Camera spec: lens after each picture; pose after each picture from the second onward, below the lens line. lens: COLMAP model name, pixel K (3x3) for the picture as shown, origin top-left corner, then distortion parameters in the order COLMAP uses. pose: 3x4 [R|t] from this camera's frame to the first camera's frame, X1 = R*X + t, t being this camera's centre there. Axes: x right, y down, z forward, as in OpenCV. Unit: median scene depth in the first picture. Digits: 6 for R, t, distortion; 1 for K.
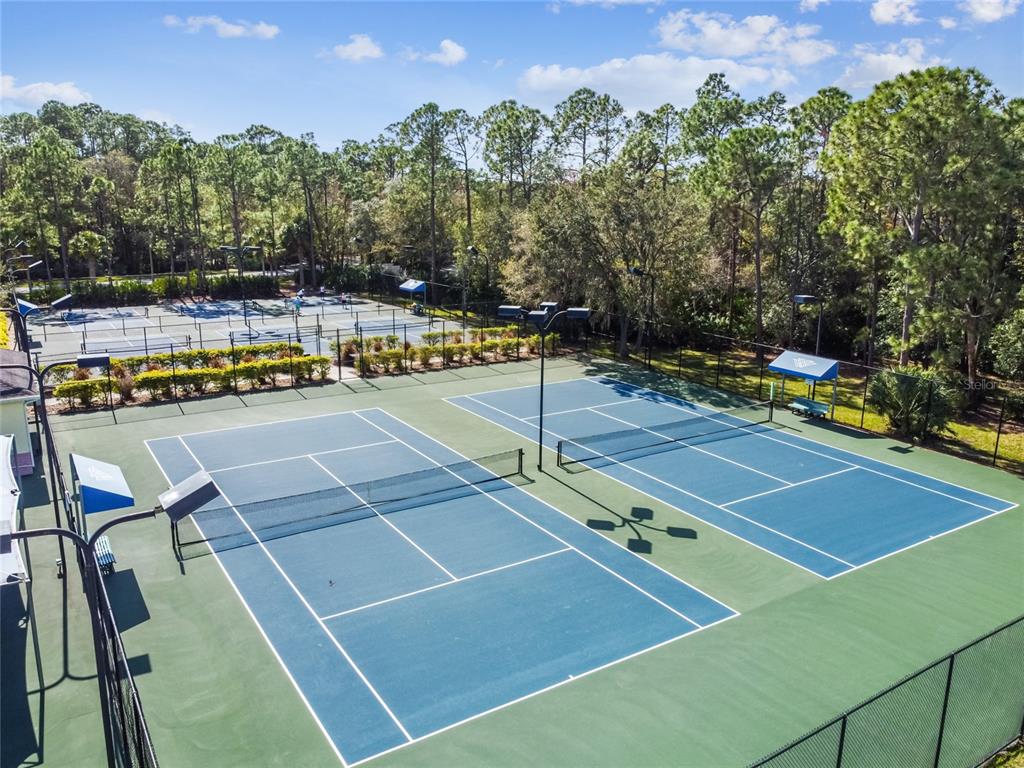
lens RADIAL K [[812.1, 0, 515.4], [0, 812.1, 390.0], [0, 0, 1]] dist [0.004789, -0.005186]
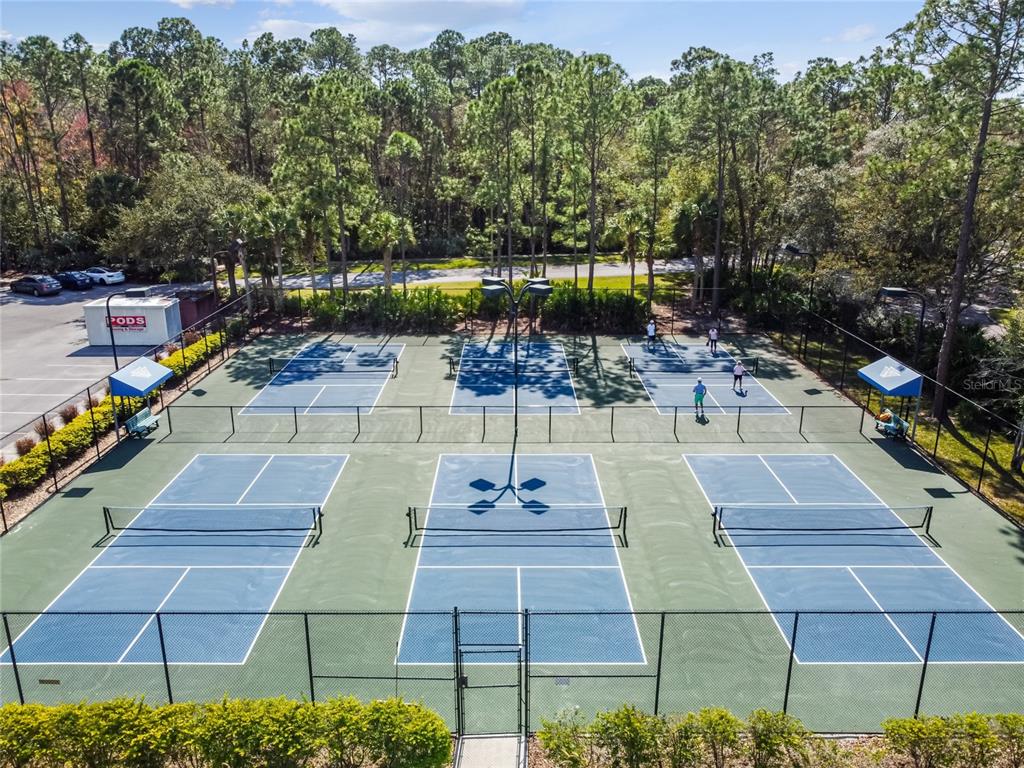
lens RADIAL K [[812.1, 0, 505.4], [0, 812.1, 380.9], [0, 0, 1]] dist [0.004789, -0.005186]
pose [[0.841719, 0.148217, -0.519173, -0.057111], [-0.115570, 0.988755, 0.094906, -0.112328], [0.527402, -0.019883, 0.849383, 0.401570]]
